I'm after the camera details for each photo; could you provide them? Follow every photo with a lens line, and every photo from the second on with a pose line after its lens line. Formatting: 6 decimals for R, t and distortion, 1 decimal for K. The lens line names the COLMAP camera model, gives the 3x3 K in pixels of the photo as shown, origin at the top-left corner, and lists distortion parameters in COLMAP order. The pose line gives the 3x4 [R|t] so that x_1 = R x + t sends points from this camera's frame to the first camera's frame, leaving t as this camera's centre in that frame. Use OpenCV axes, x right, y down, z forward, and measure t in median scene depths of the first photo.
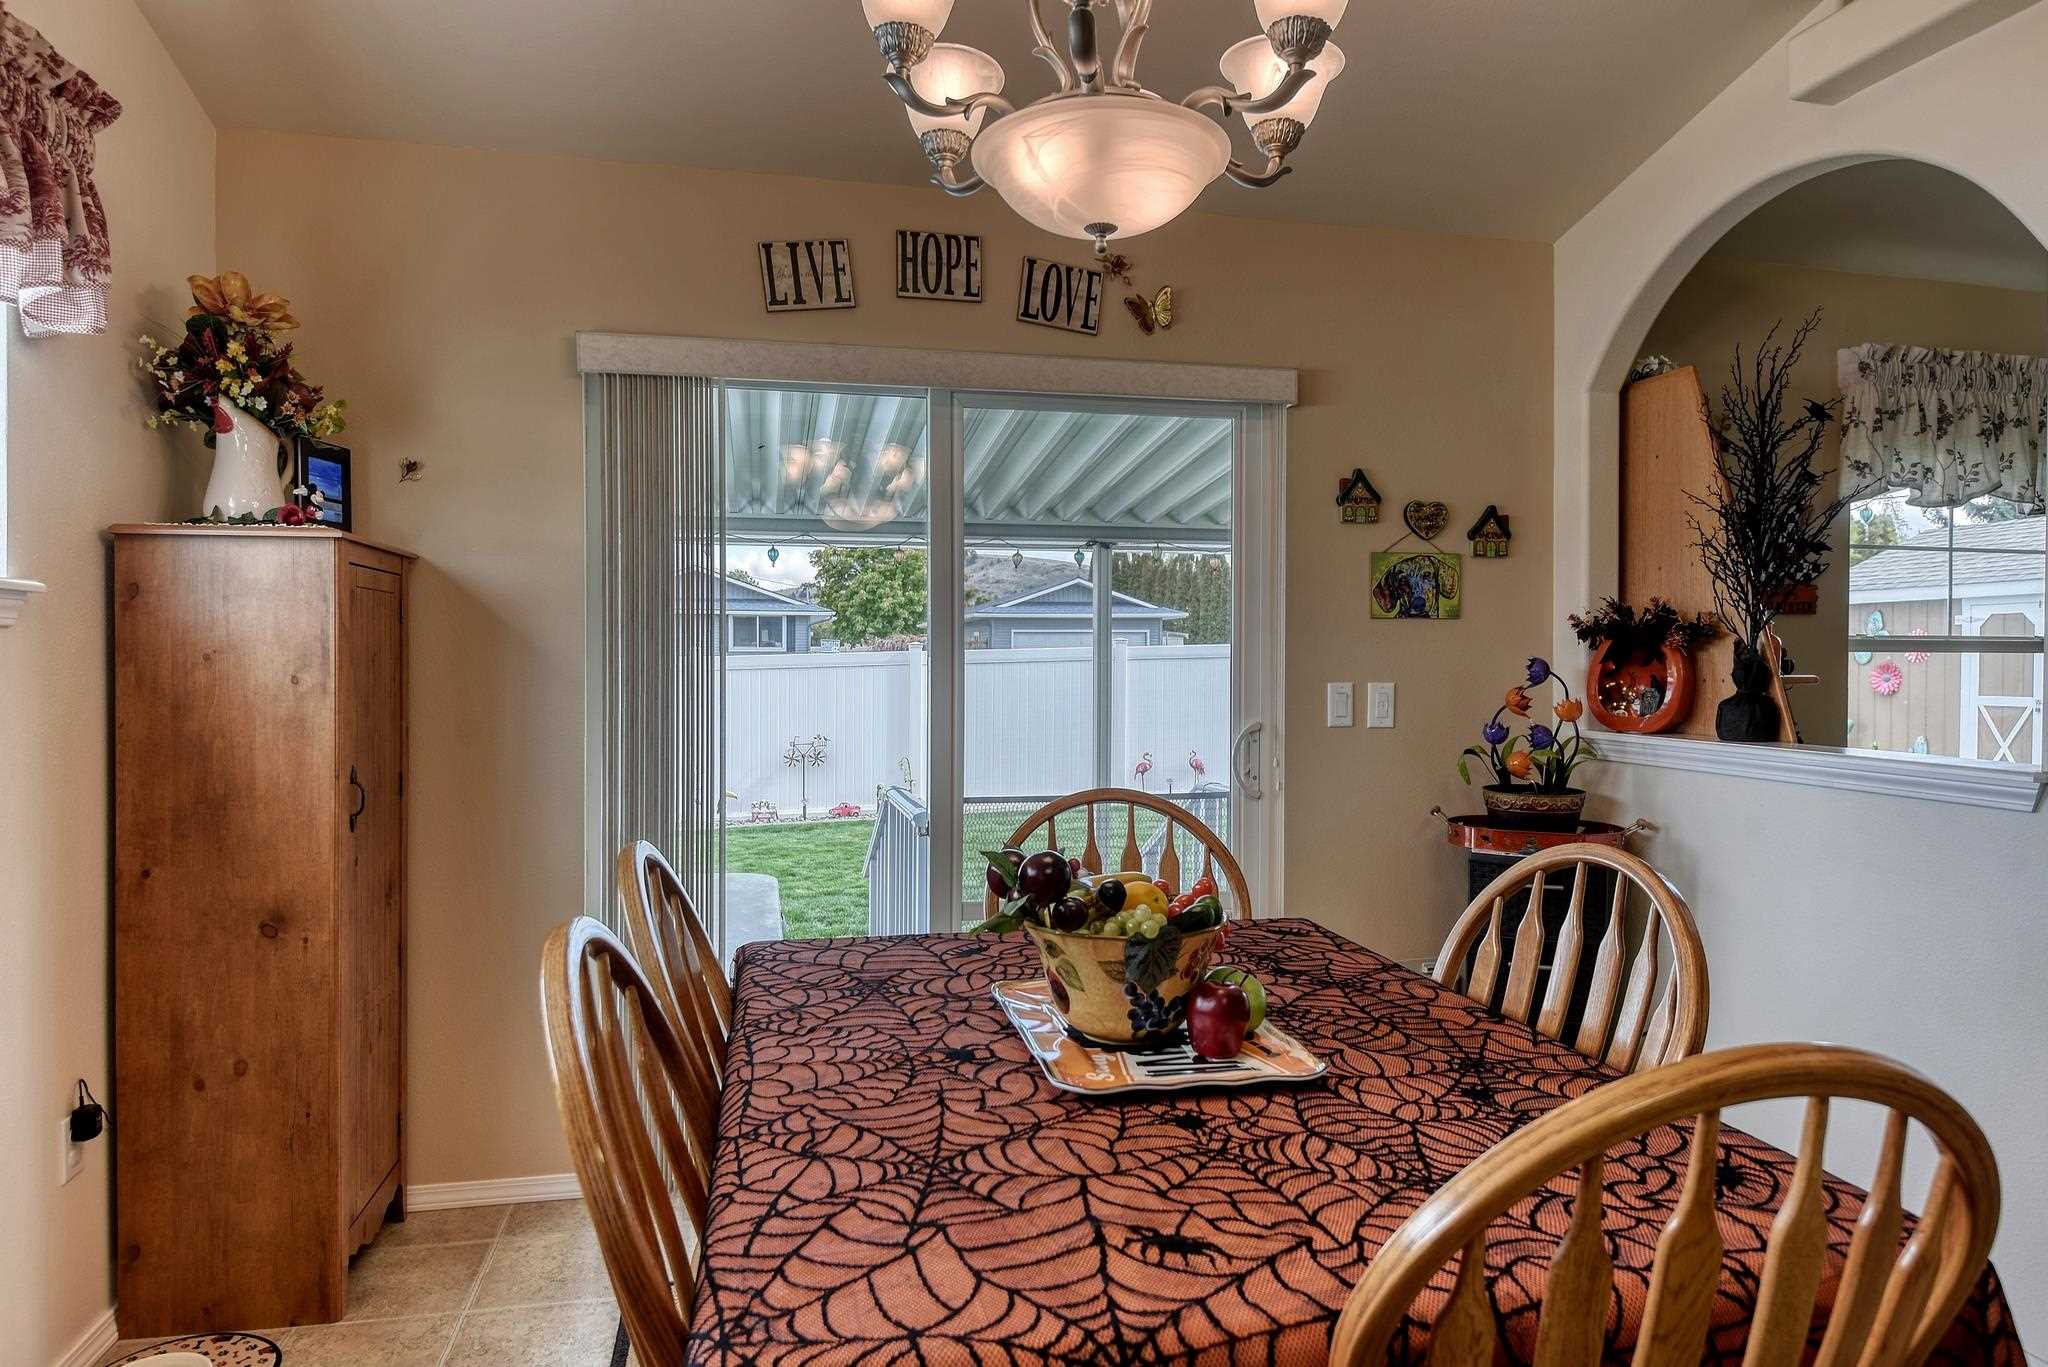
lens RADIAL K [[1203.4, 0, 1031.7], [0, 1203.4, 691.9], [0, 0, 1]] dist [-0.011866, -0.008593]
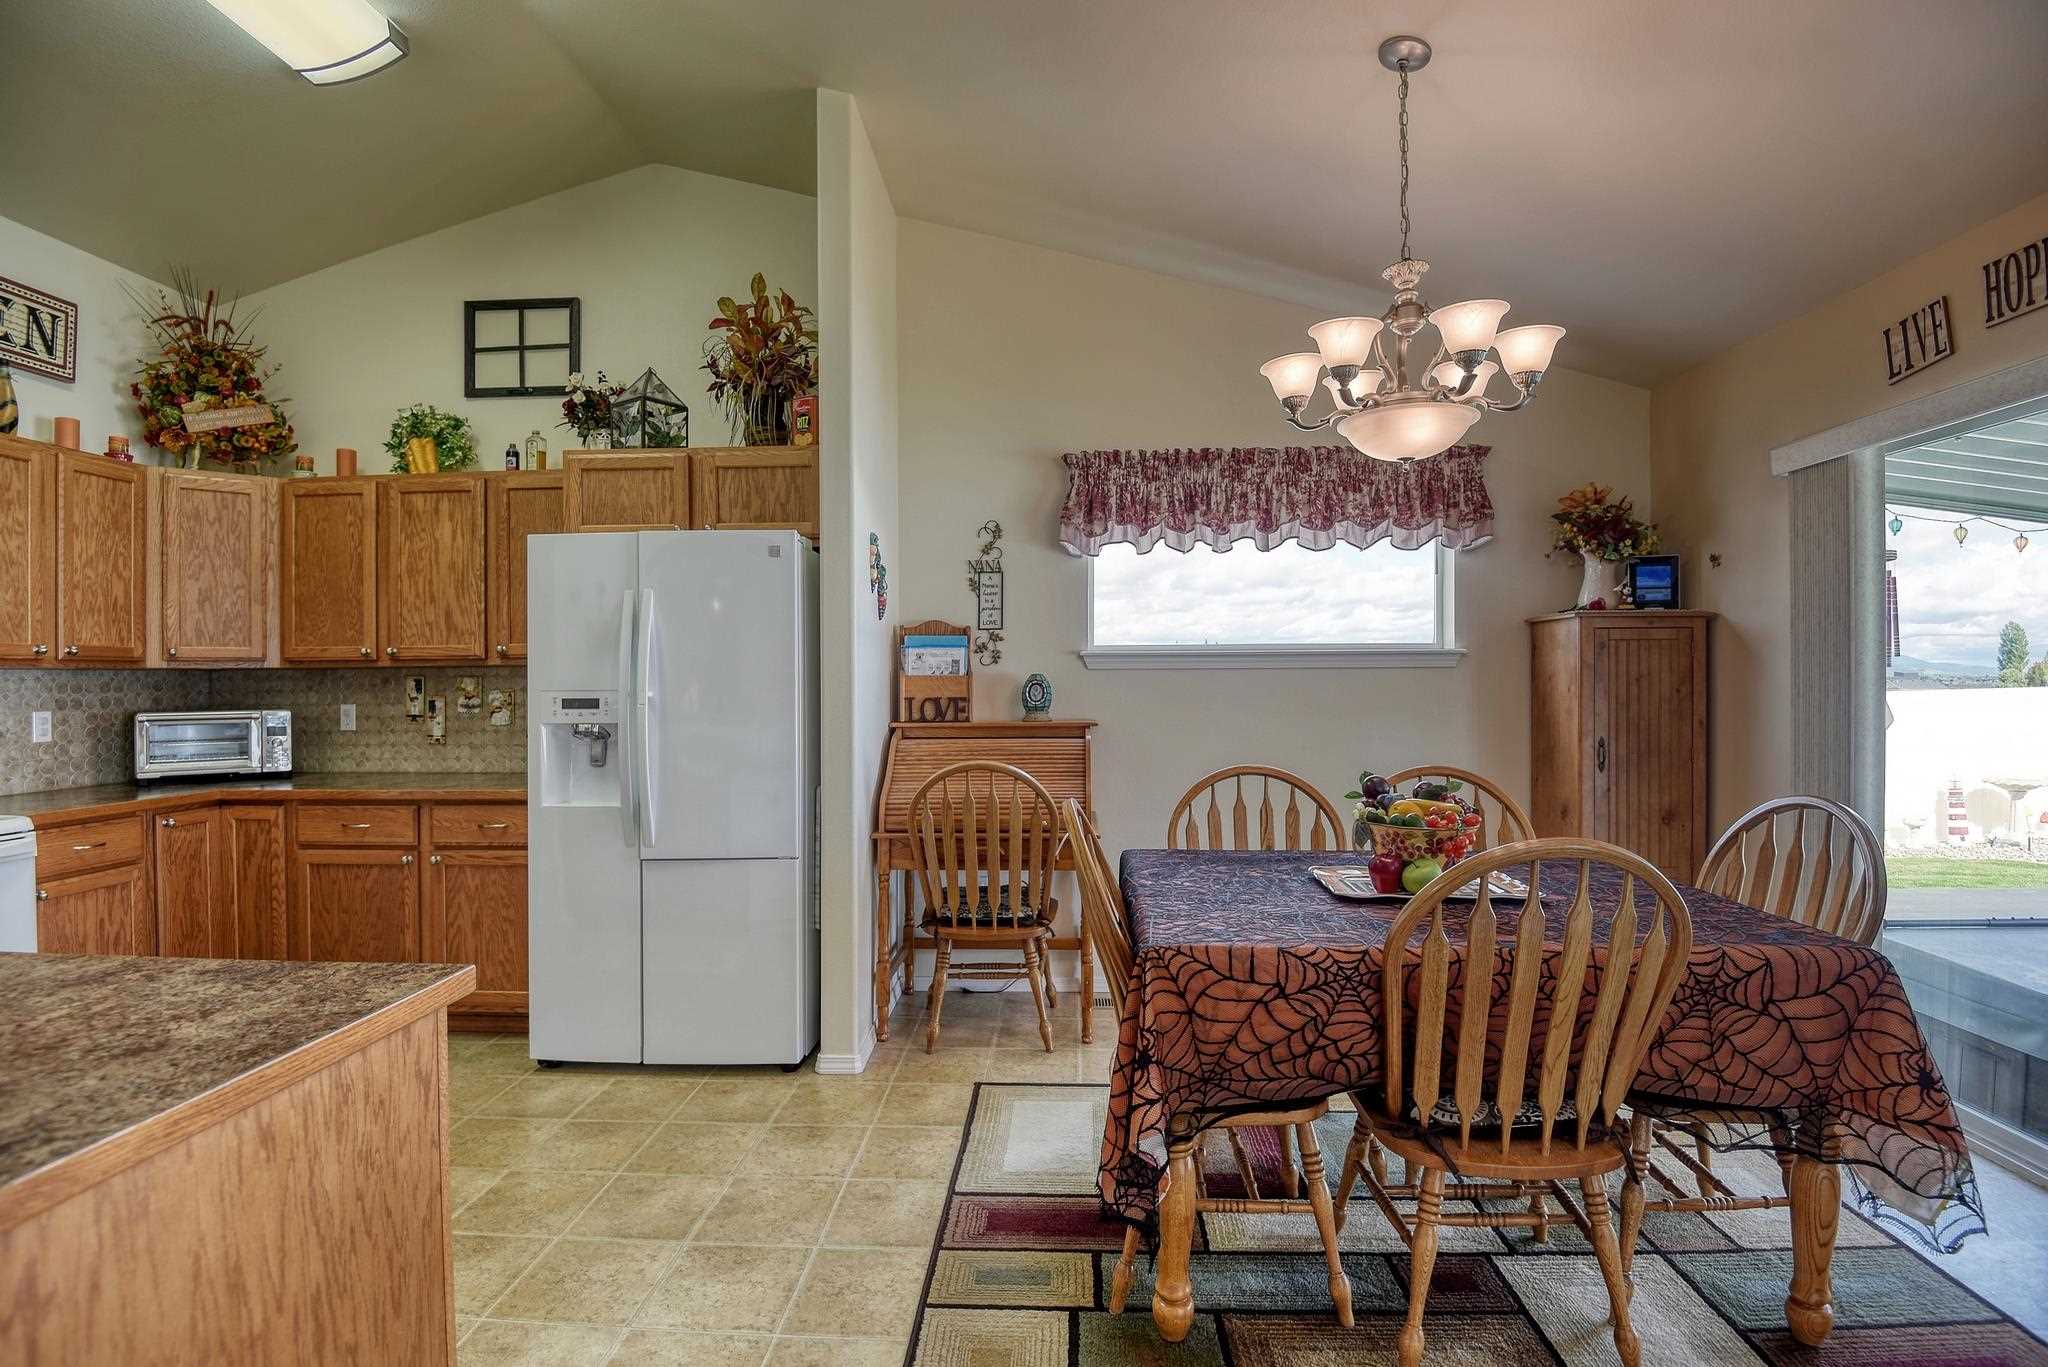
lens RADIAL K [[959.6, 0, 1031.7], [0, 959.6, 677.8], [0, 0, 1]] dist [-0.023718, -0.013611]
pose [[-0.260969, -0.000622, -0.965347, 0.857514], [-0.017820, 0.999833, 0.004173, -0.016142], [0.965183, 0.018291, -0.260936, 0.414123]]
